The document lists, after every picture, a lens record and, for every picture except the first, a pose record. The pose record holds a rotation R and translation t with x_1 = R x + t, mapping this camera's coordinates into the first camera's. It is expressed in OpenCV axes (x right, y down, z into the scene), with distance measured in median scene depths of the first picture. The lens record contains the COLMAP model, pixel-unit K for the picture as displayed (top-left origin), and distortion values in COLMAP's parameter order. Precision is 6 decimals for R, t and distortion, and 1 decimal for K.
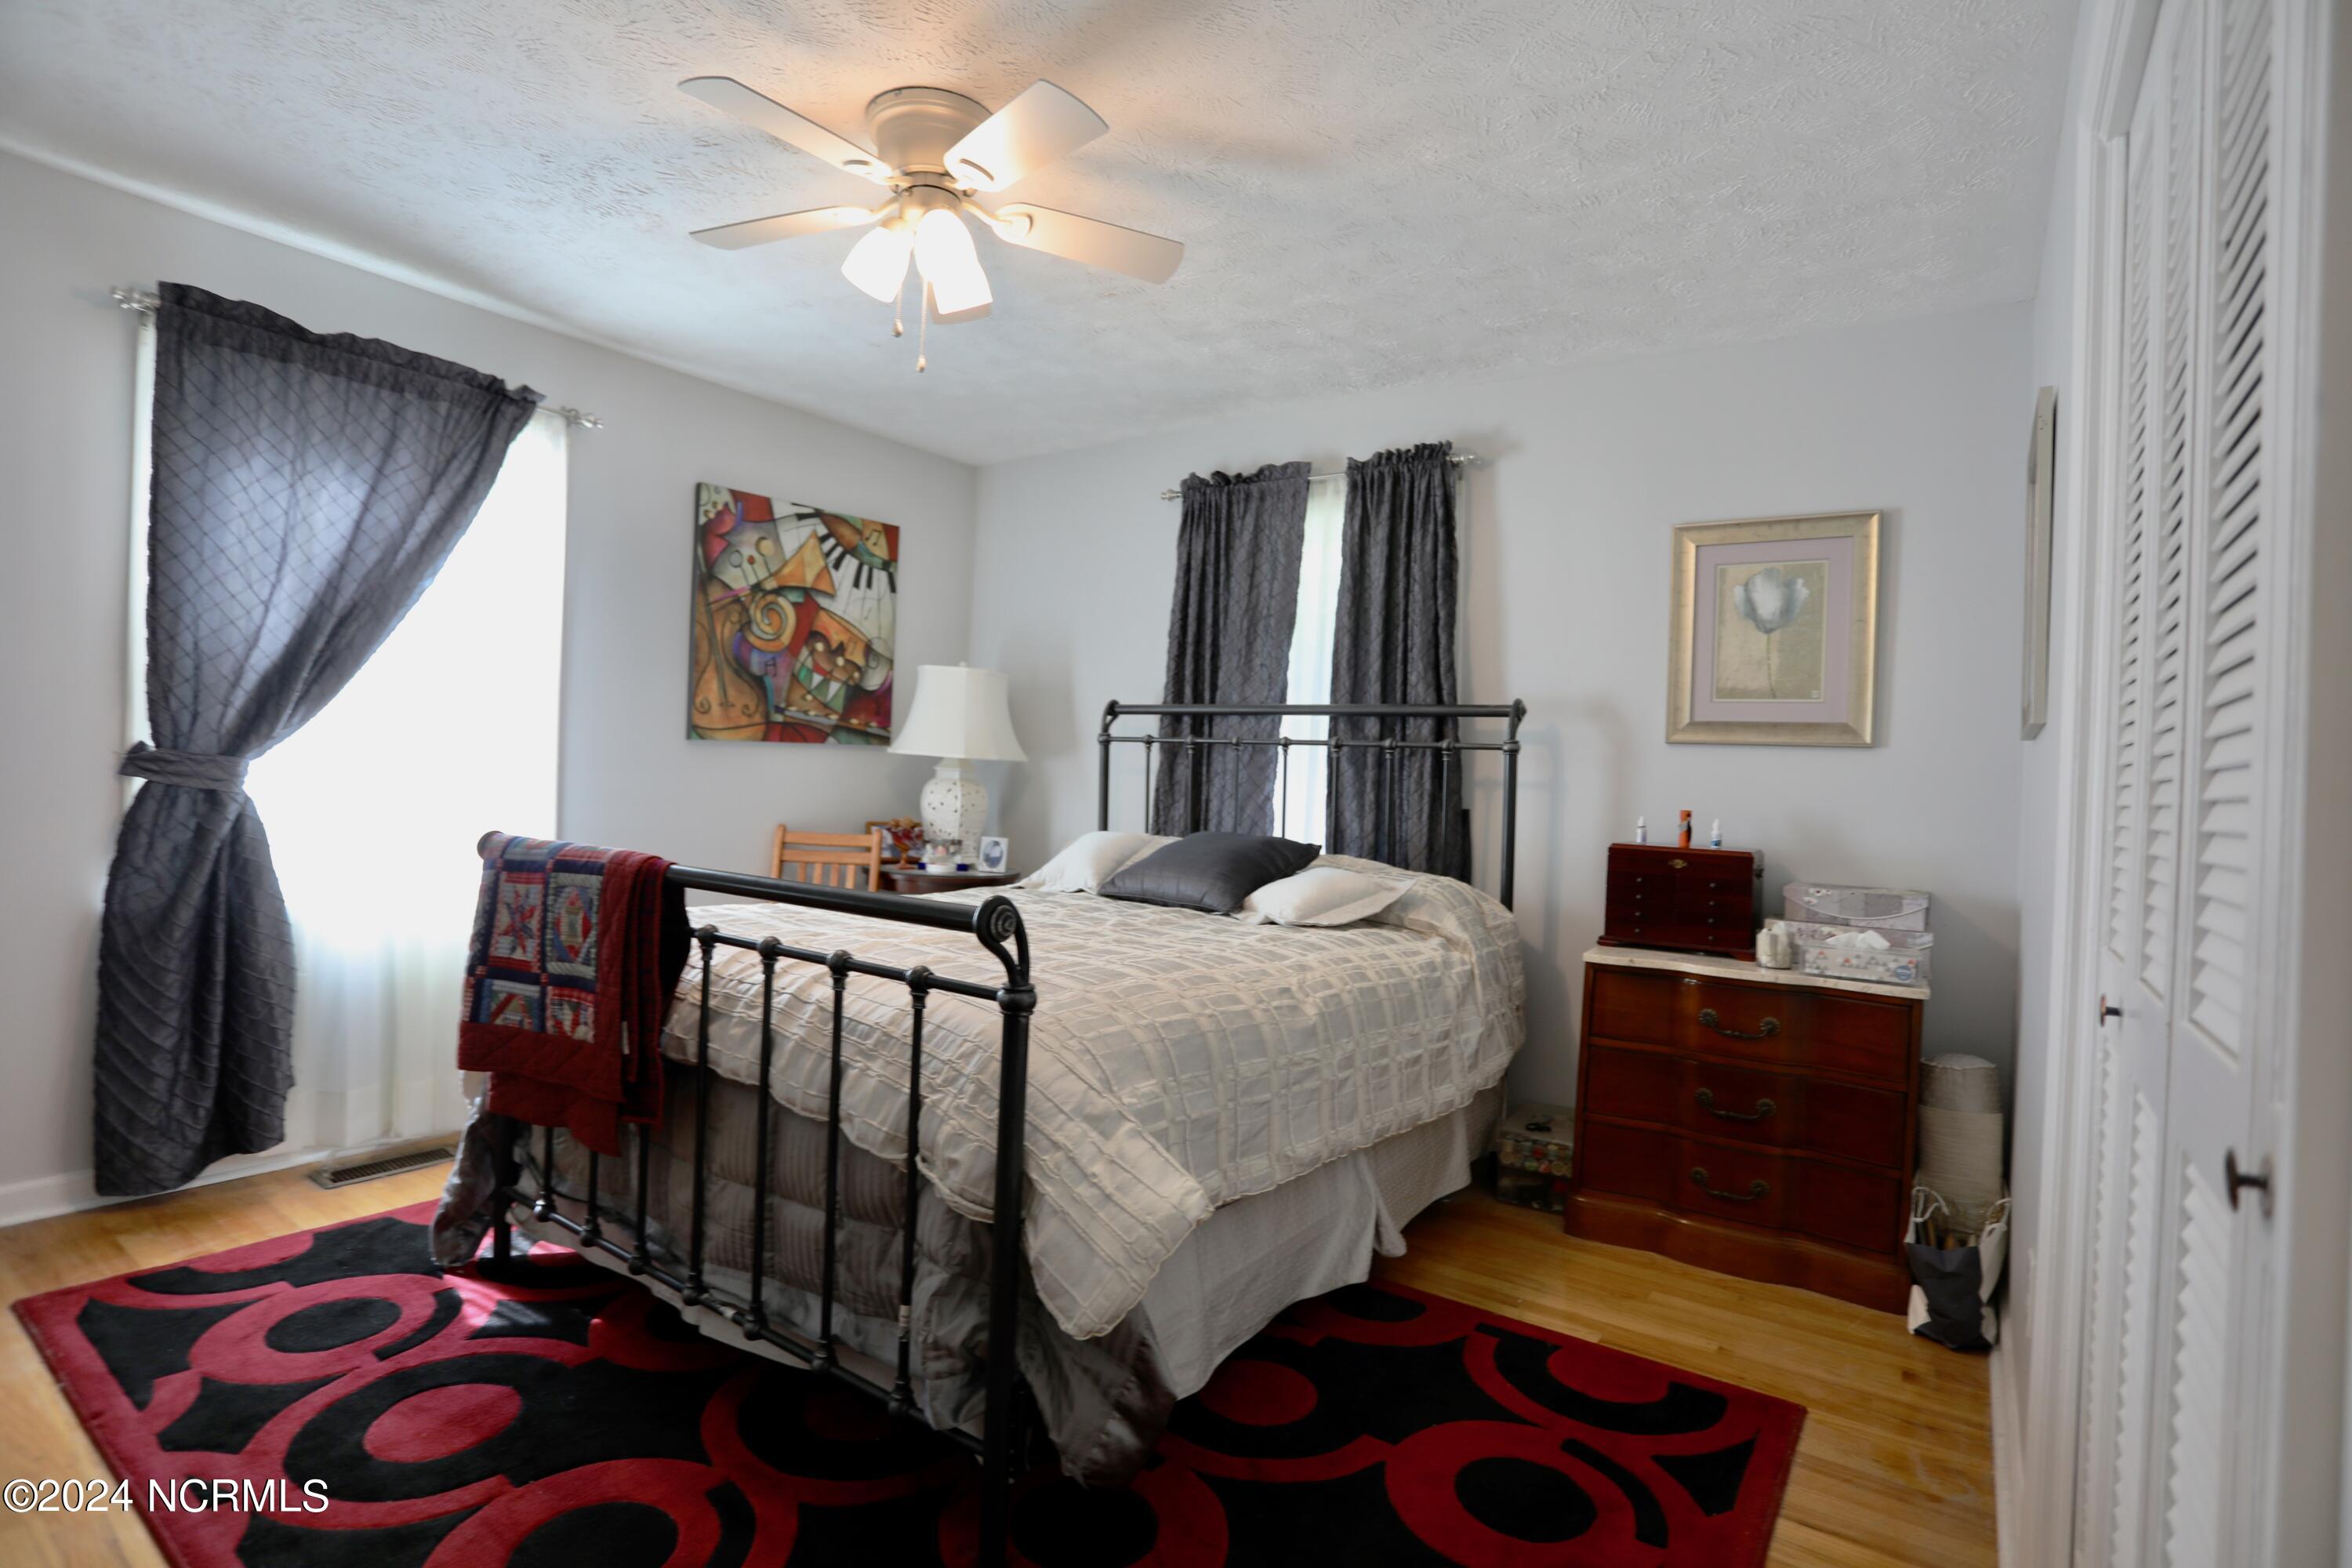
lens RADIAL K [[1140.4, 0, 1171.5], [0, 1140.4, 768.8], [0, 0, 1]] dist [-0.074469, 0.031889]
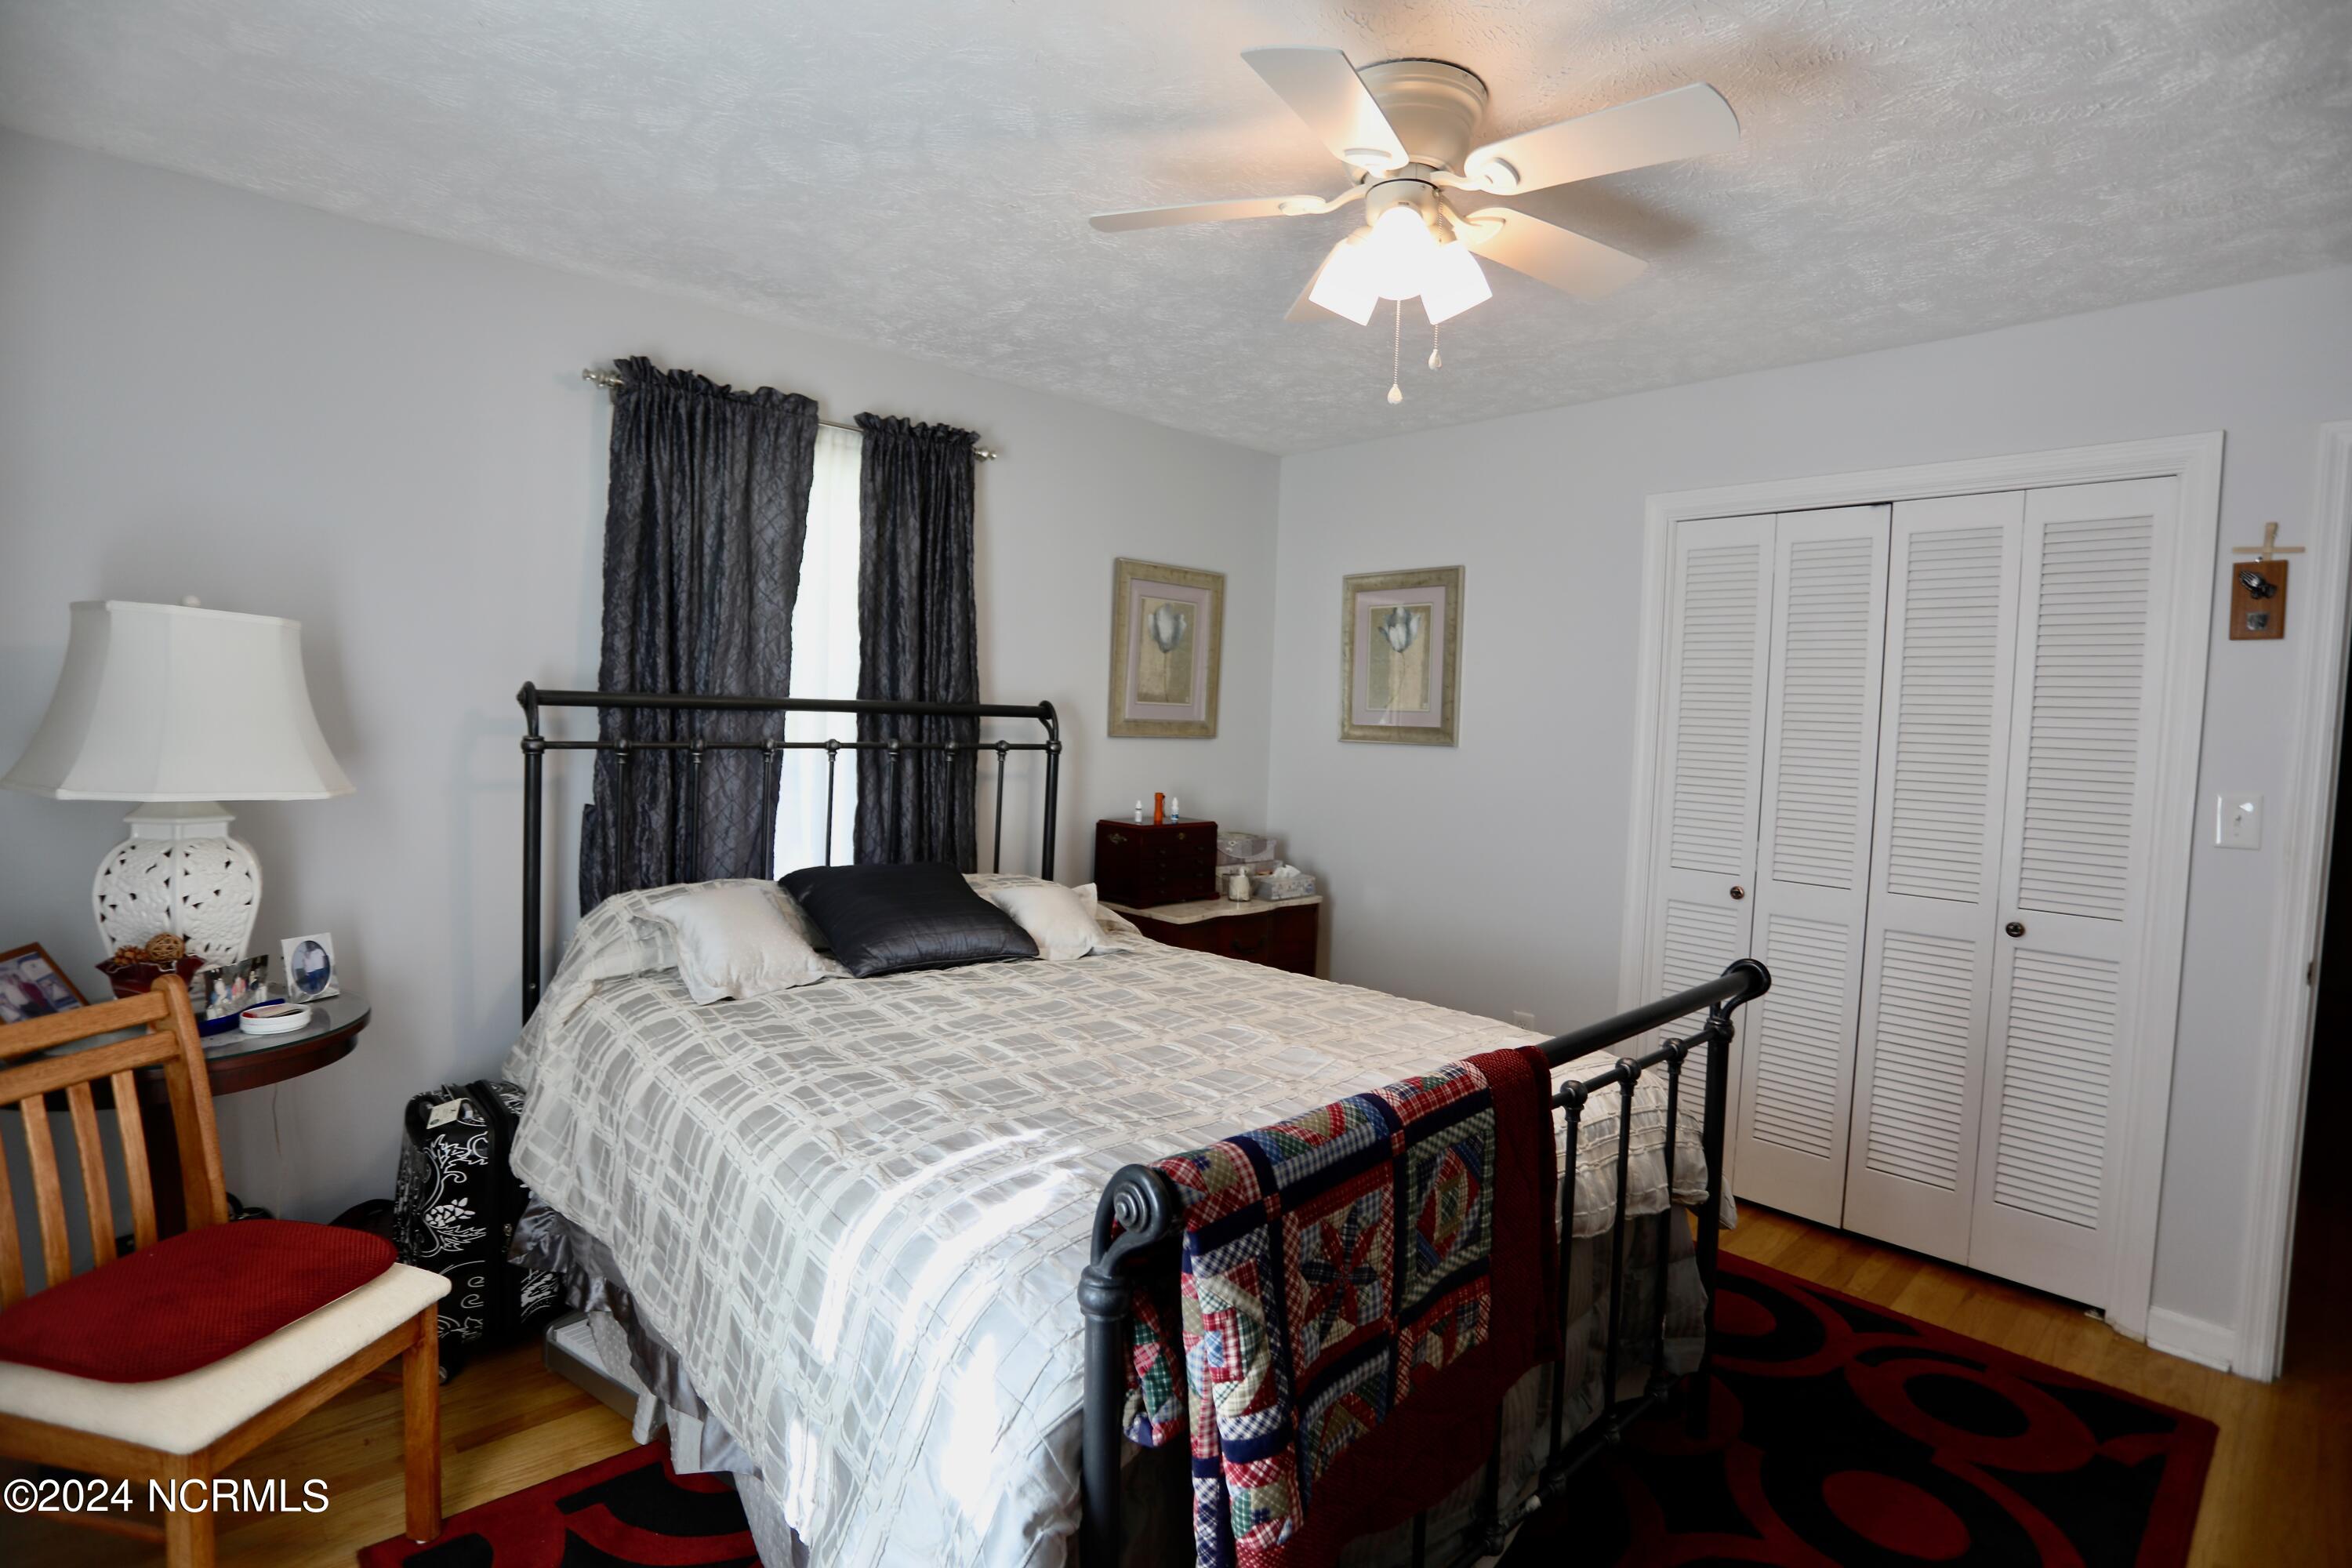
lens RADIAL K [[1140.4, 0, 1171.5], [0, 1140.4, 768.8], [0, 0, 1]] dist [-0.074469, 0.031889]
pose [[0.213106, -0.079966, 0.973751, -0.665360], [-0.023780, 0.995925, 0.086991, -0.086780], [-0.976740, -0.041694, 0.210336, 0.597268]]
